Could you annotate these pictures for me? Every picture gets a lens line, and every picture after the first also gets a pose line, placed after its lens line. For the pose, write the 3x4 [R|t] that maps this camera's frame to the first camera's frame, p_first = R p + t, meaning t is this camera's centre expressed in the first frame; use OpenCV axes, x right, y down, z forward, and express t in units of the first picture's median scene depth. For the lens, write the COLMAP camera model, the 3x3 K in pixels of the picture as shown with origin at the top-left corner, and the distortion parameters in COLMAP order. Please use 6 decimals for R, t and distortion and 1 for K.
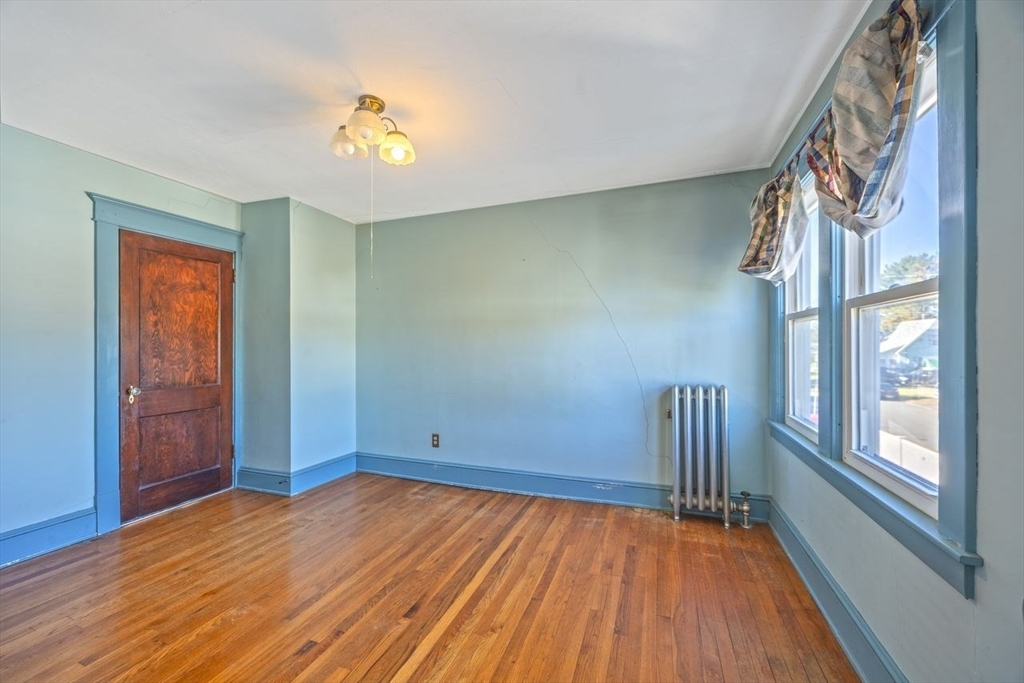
lens RADIAL K [[395.4, 0, 527.2], [0, 395.4, 343.4], [0, 0, 1]] dist [0.000787, 0.000113]
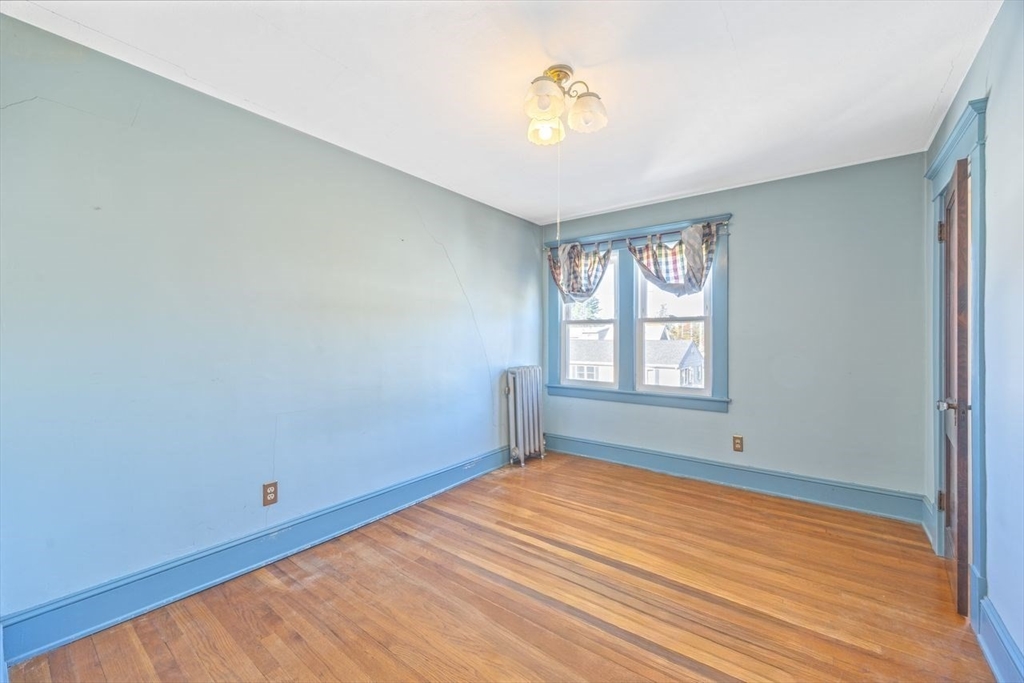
lens RADIAL K [[395.4, 0, 527.2], [0, 395.4, 343.4], [0, 0, 1]] dist [0.000787, 0.000113]
pose [[0.291380, -0.007576, 0.956577, -0.856902], [-0.002868, 0.999957, 0.008793, 0.007525], [-0.956603, -0.005306, 0.291346, 0.540413]]
